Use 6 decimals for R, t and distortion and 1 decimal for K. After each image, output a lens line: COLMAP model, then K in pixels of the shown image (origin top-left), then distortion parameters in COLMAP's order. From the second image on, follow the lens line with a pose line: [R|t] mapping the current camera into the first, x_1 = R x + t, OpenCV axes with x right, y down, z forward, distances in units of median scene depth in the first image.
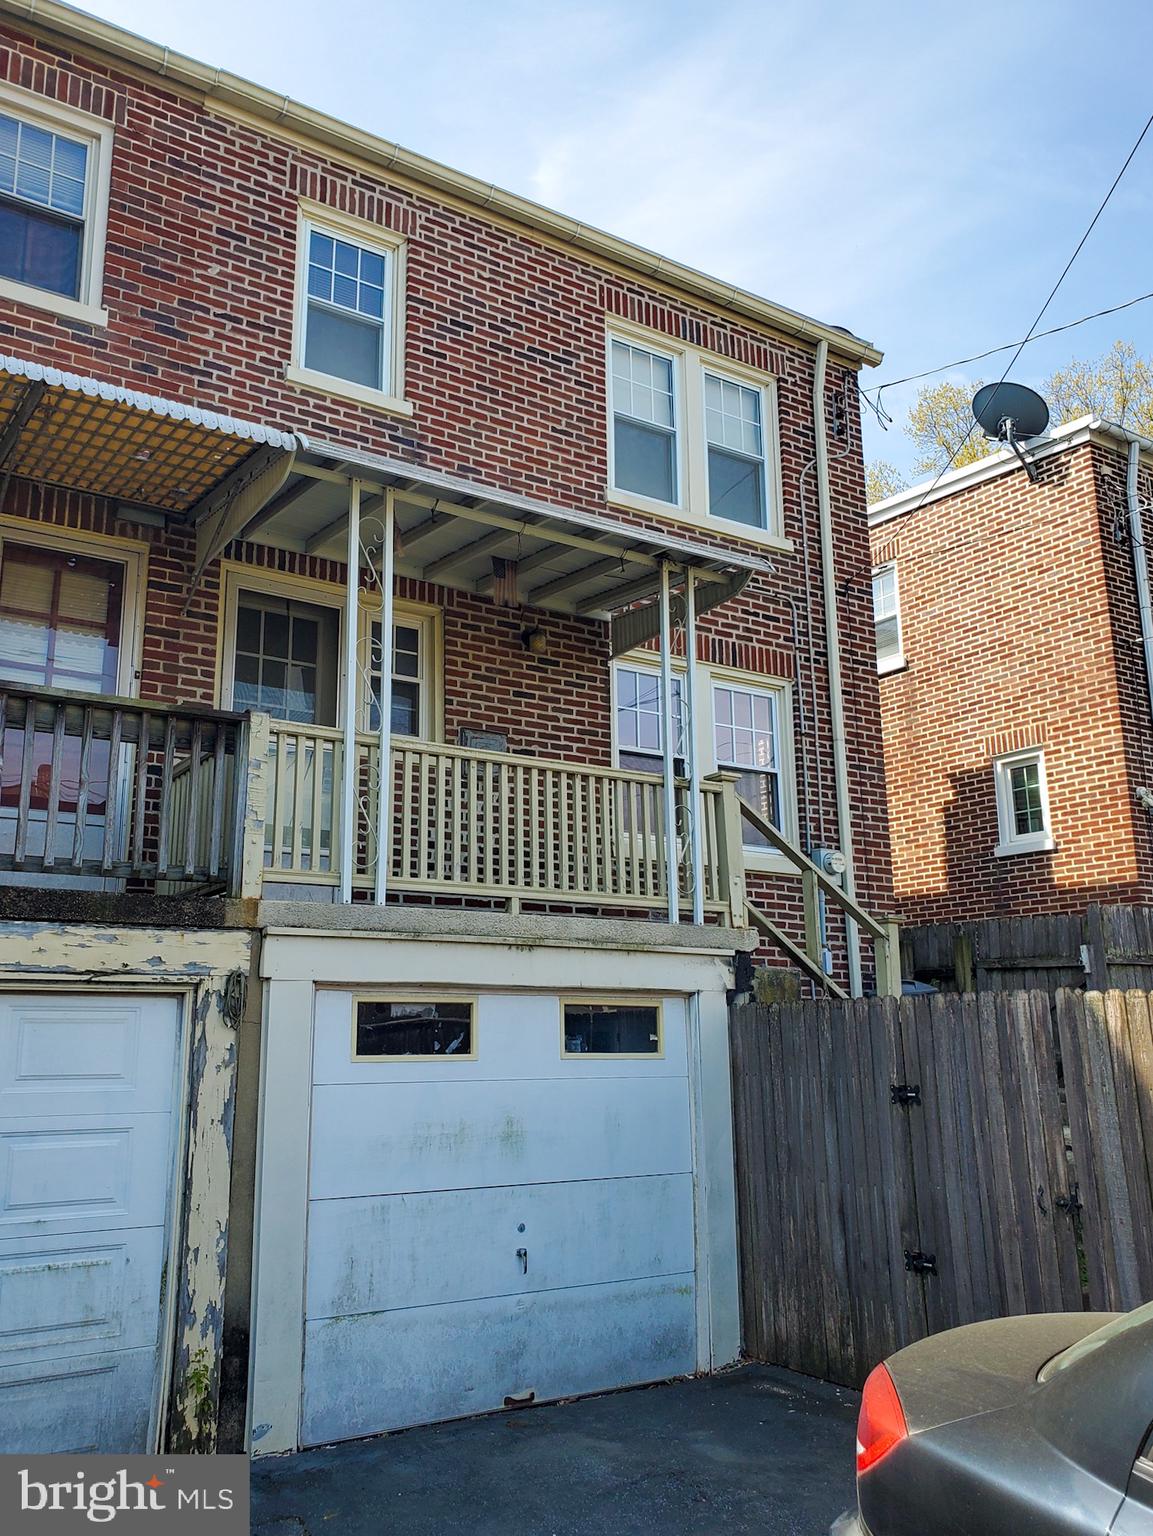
lens RADIAL K [[1231.4, 0, 497.1], [0, 1231.4, 764.5], [0, 0, 1]] dist [0.013498, 0.010235]
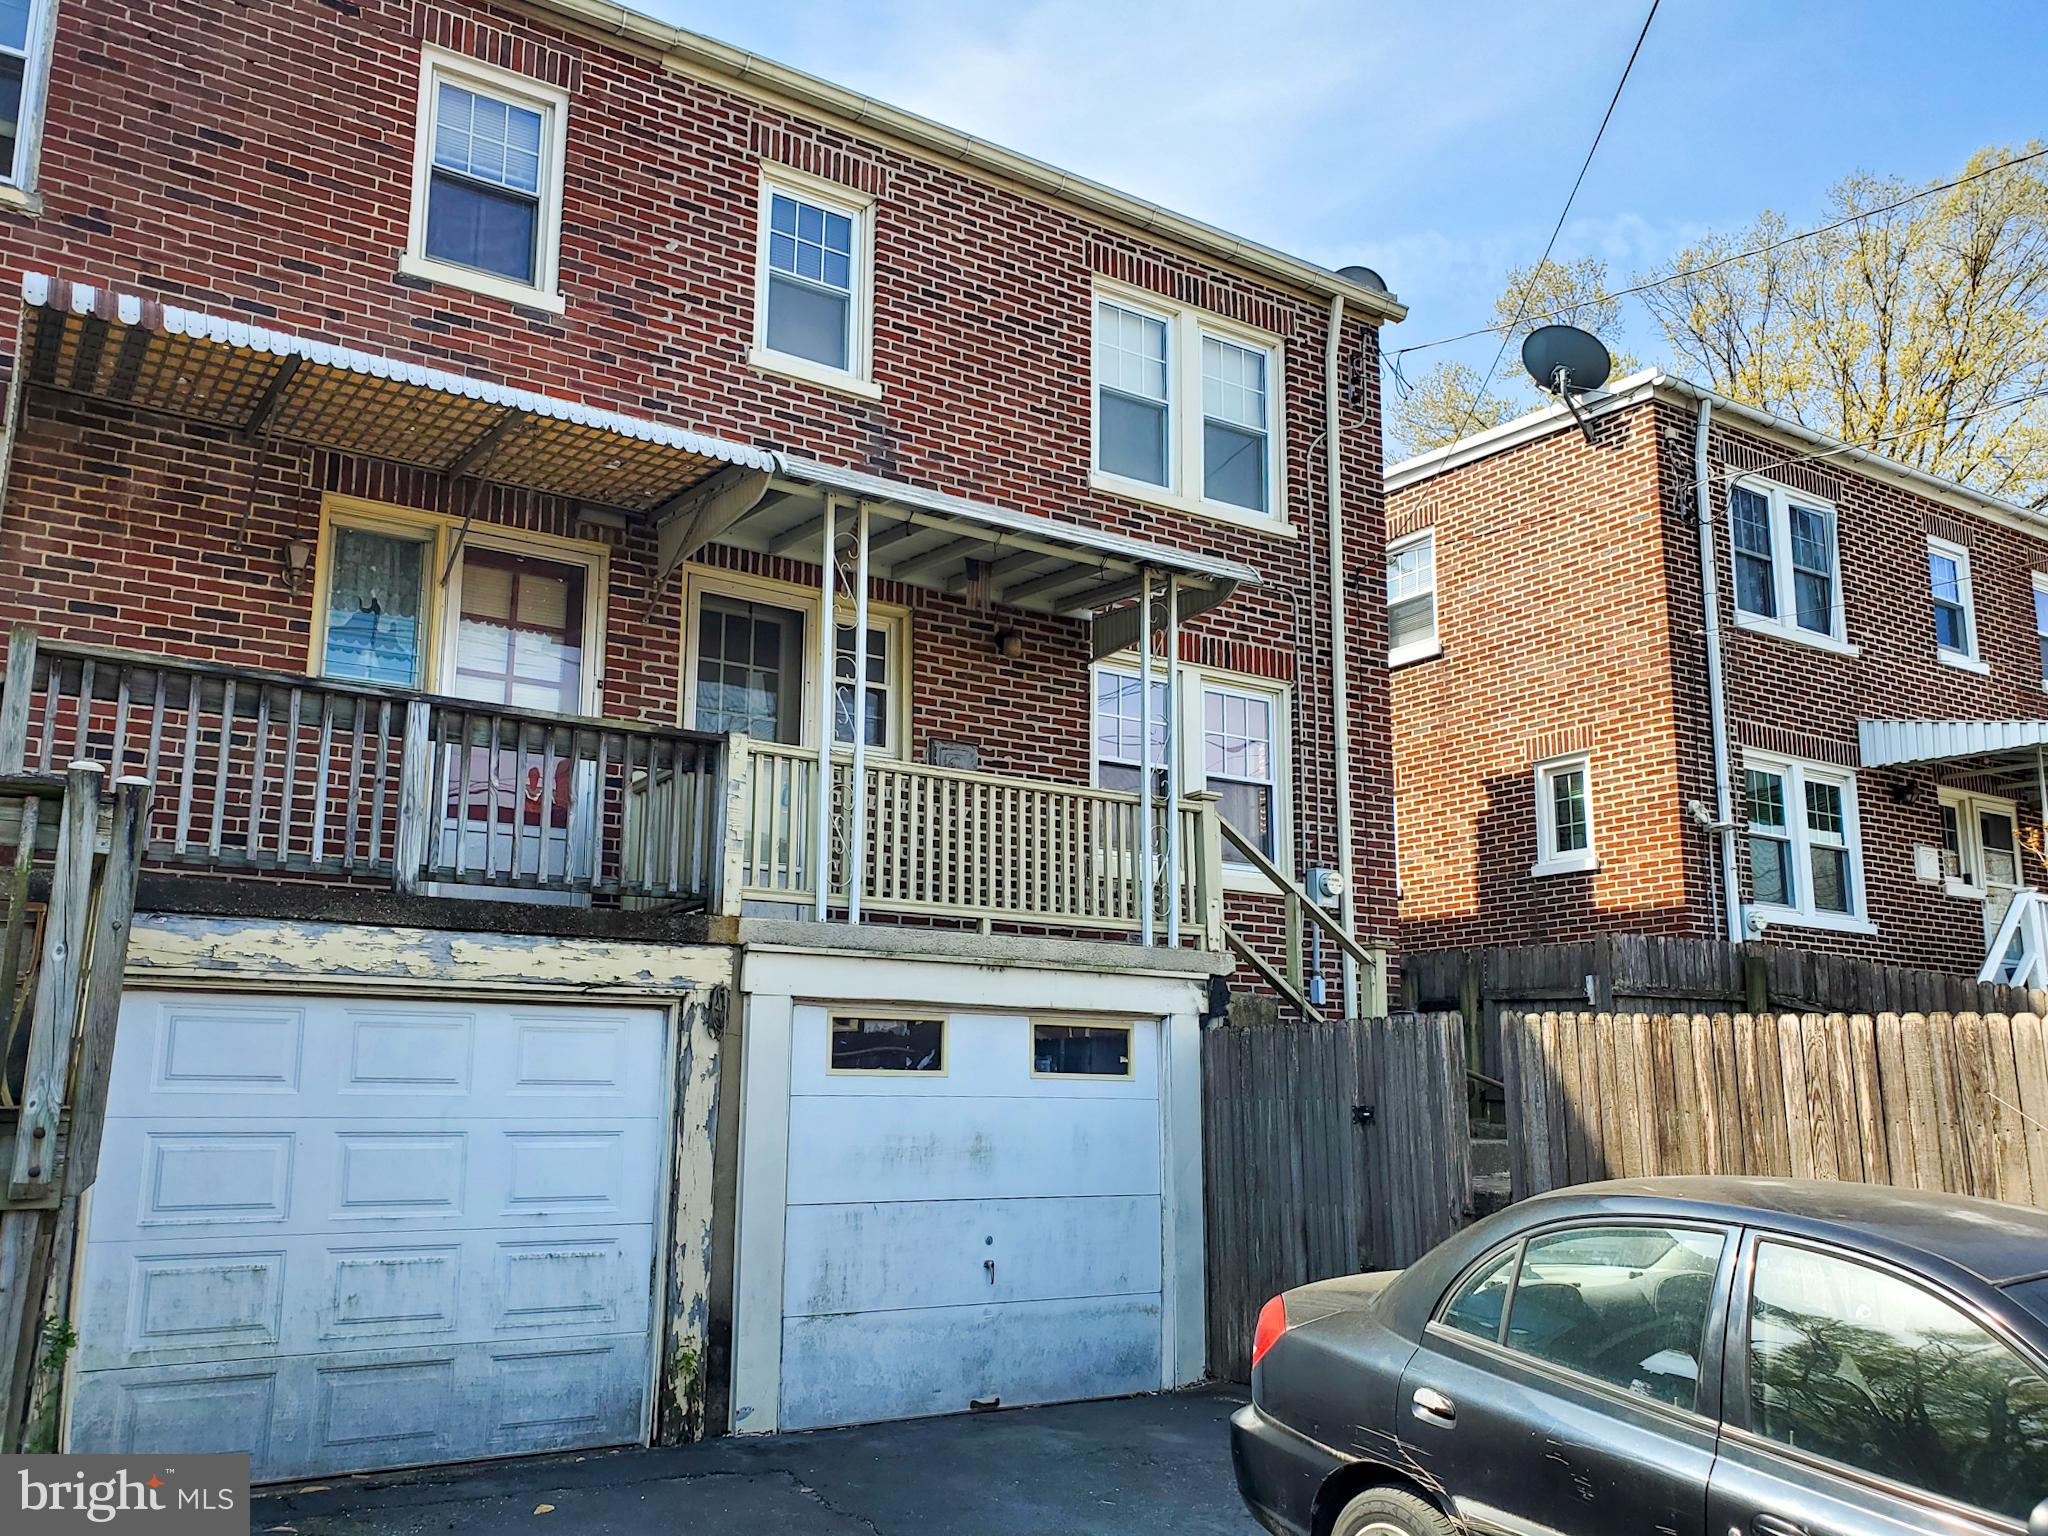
lens RADIAL K [[1641.9, 0, 942.7], [0, 1641.9, 782.2], [0, 0, 1]] dist [0.013498, 0.010235]
pose [[0.999897, 0.012064, -0.007755, -0.008175], [-0.011844, 0.999541, 0.027887, -0.026594], [0.008088, -0.027792, 0.999581, -0.224744]]
